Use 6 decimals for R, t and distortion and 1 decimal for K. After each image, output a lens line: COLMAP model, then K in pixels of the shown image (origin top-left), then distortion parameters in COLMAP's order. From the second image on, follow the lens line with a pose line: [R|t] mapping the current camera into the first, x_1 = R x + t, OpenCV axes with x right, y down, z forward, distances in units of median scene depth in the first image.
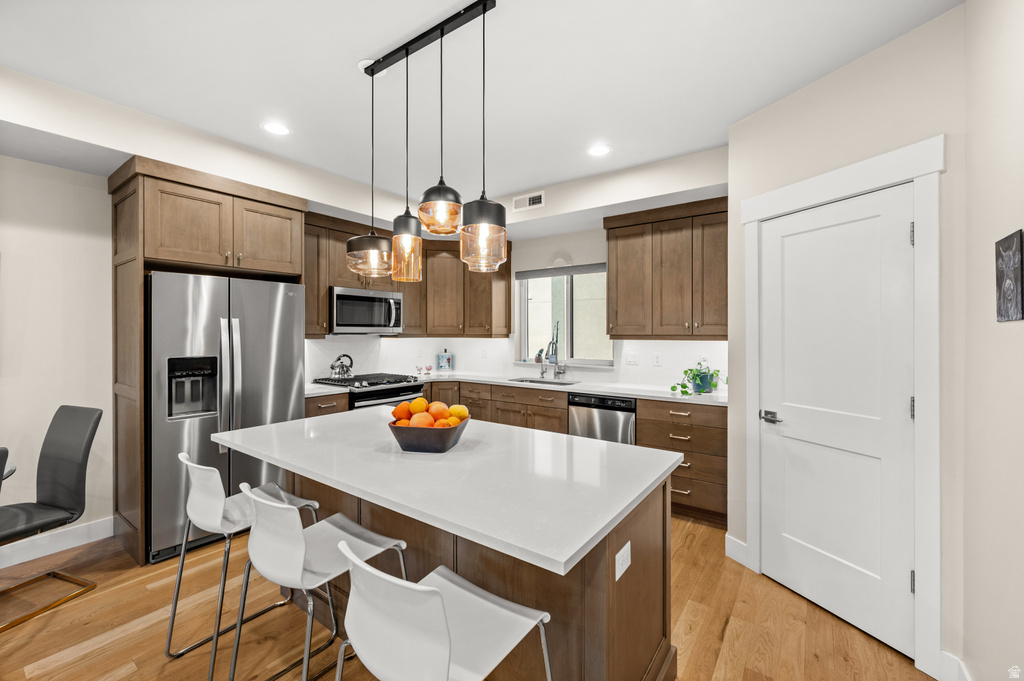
lens RADIAL K [[413.4, 0, 515.8], [0, 413.4, 334.4], [0, 0, 1]] dist [0.001063, -0.000895]
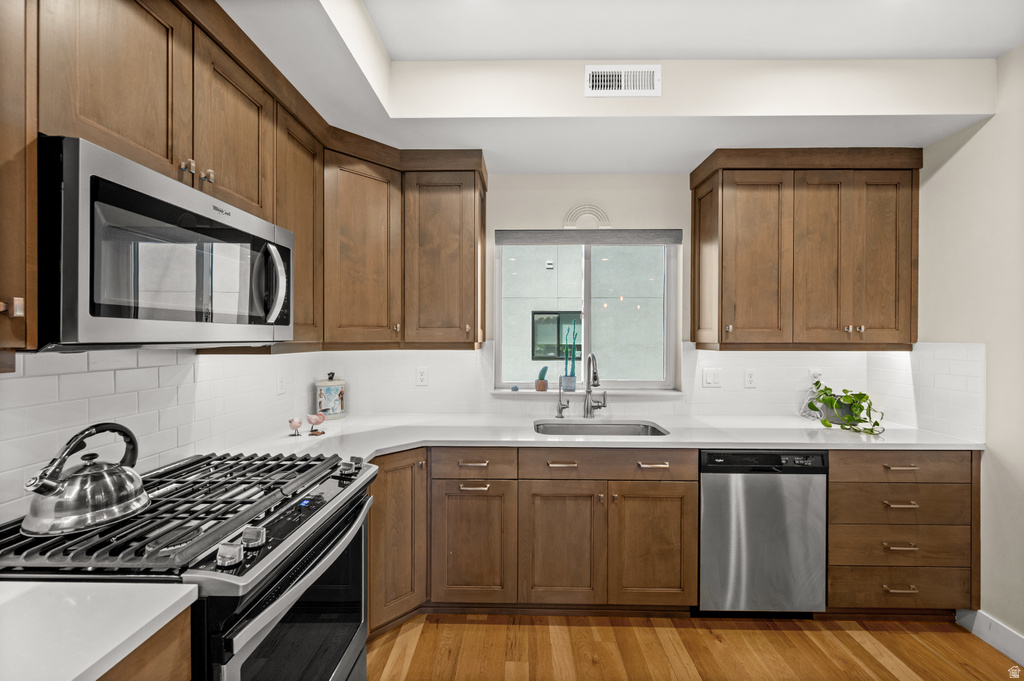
lens RADIAL K [[413.4, 0, 520.3], [0, 413.4, 338.7], [0, 0, 1]] dist [0.001063, -0.000895]
pose [[0.818755, -0.001954, 0.574140, -0.372331], [0.002169, 0.999998, 0.000310, -0.006010], [-0.574139, 0.000991, 0.818757, 0.676499]]
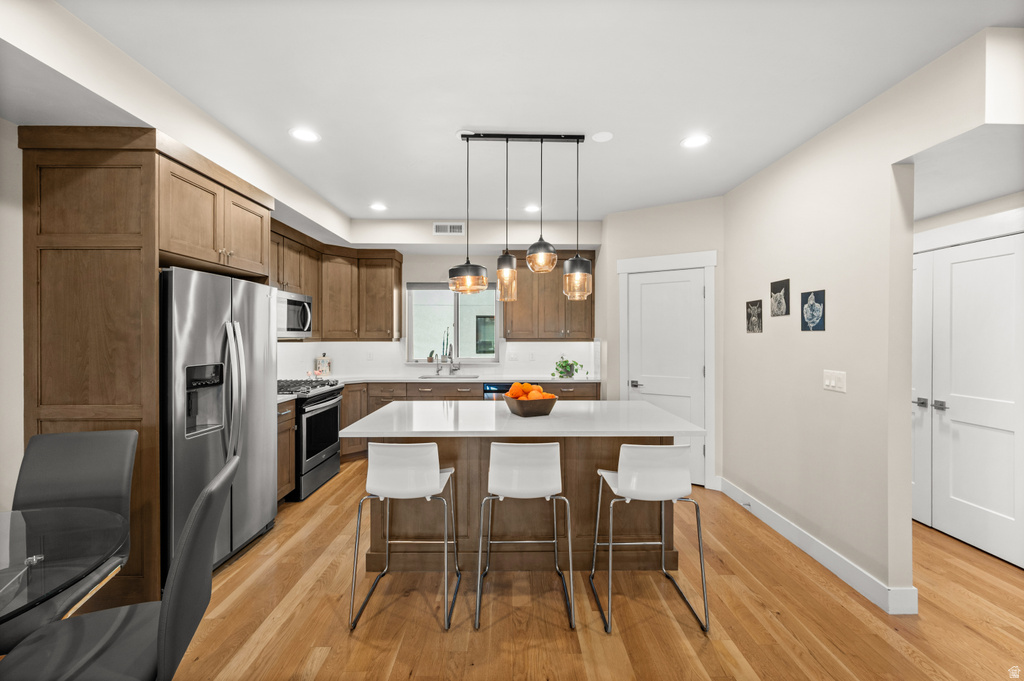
lens RADIAL K [[413.4, 0, 515.8], [0, 413.4, 334.5], [0, 0, 1]] dist [0.001063, -0.000895]
pose [[0.802866, 0.000742, 0.596159, -0.545976], [0.003833, 0.999972, -0.006406, -0.002060], [-0.596148, 0.007429, 0.802840, -0.081236]]
